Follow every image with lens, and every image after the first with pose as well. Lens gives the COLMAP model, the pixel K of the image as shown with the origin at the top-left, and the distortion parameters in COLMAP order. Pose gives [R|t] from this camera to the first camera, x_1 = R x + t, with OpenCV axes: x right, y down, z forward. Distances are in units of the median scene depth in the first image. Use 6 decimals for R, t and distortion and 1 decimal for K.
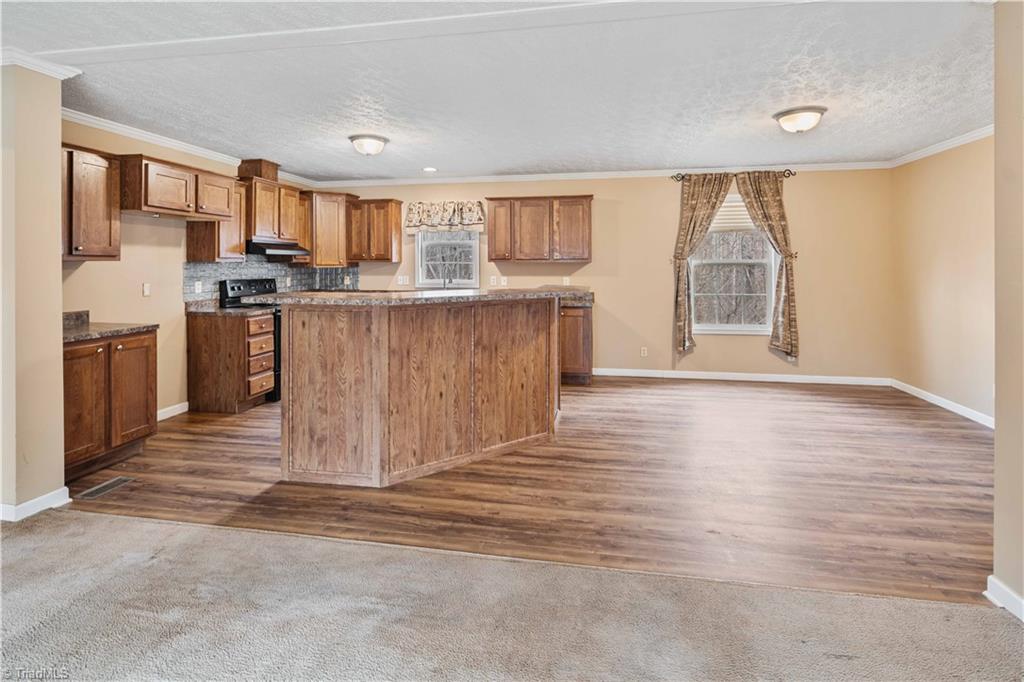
lens RADIAL K [[493.3, 0, 511.1], [0, 493.3, 267.2], [0, 0, 1]] dist [0.000273, -0.000557]
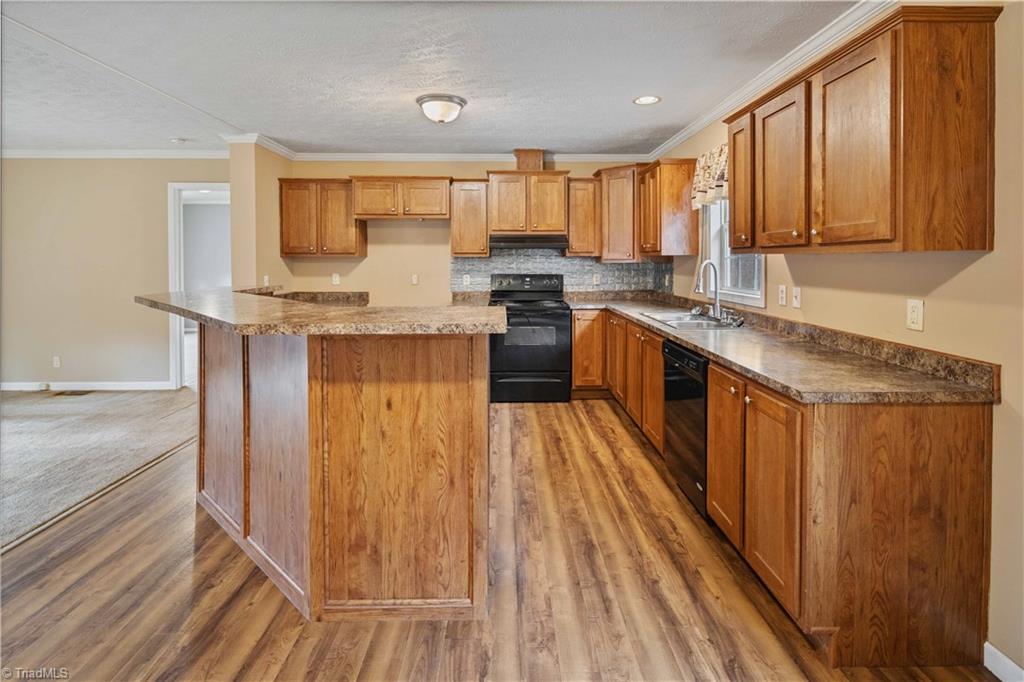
lens RADIAL K [[494.3, 0, 513.1], [0, 494.3, 268.2], [0, 0, 1]] dist [-0.001625, -0.001360]
pose [[0.194788, 0.018861, -0.980664, 0.427708], [-0.003661, 0.999822, 0.018502, -0.005403], [0.980839, -0.000014, 0.194822, 0.788792]]
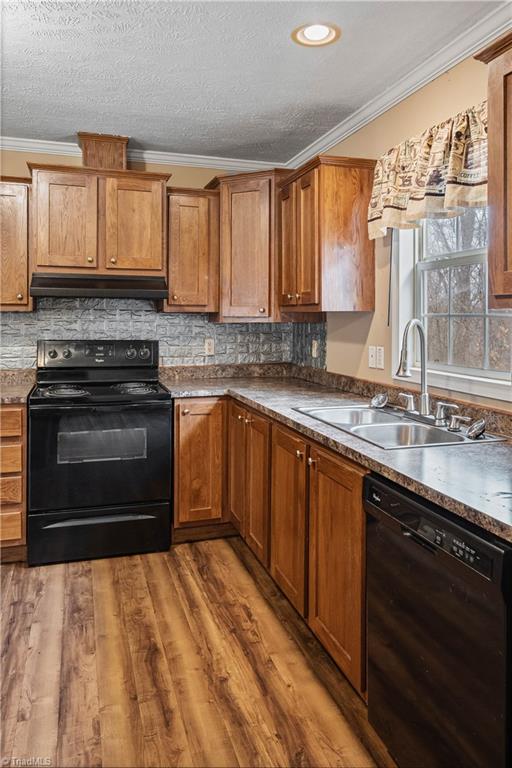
lens RADIAL K [[564.9, 0, 256.1], [0, 564.9, 322.2], [0, 0, 1]] dist [0.004623, -0.003112]
pose [[0.464540, 0.011894, -0.885472, 0.173138], [-0.011087, 0.999910, 0.007614, -0.004759], [0.885483, 0.006281, 0.464630, 0.855368]]
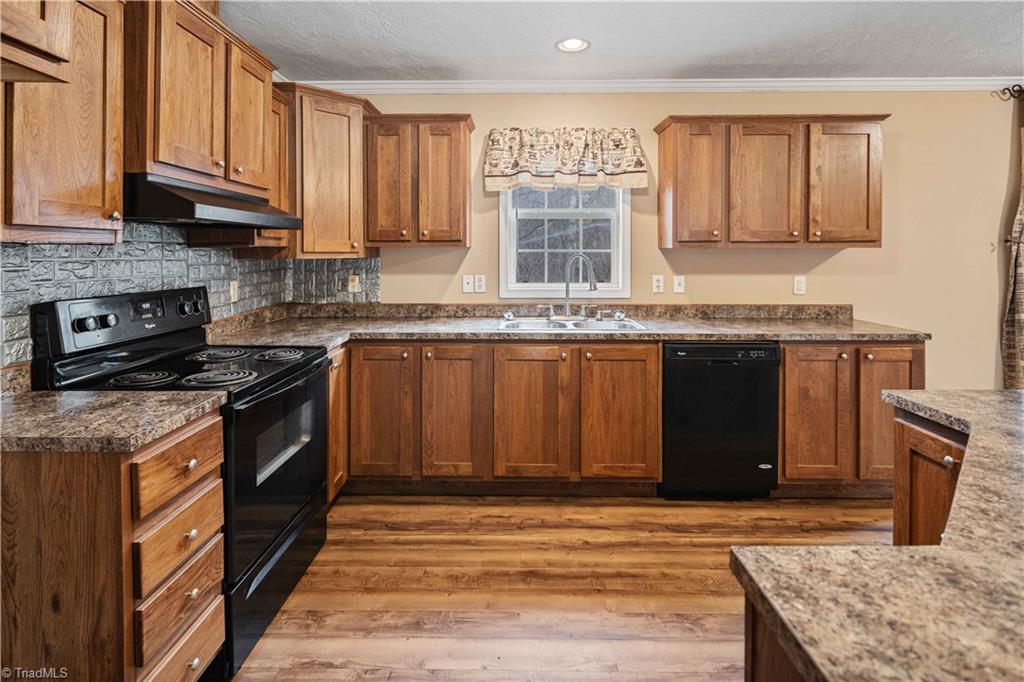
lens RADIAL K [[499.6, 0, 512.1], [0, 499.6, 255.1], [0, 0, 1]] dist [0.000582, -0.000330]
pose [[0.986973, 0.000002, 0.160886, -0.320362], [0.000007, 1.000000, -0.000054, -0.002930], [-0.160886, 0.000055, 0.986973, 0.599528]]
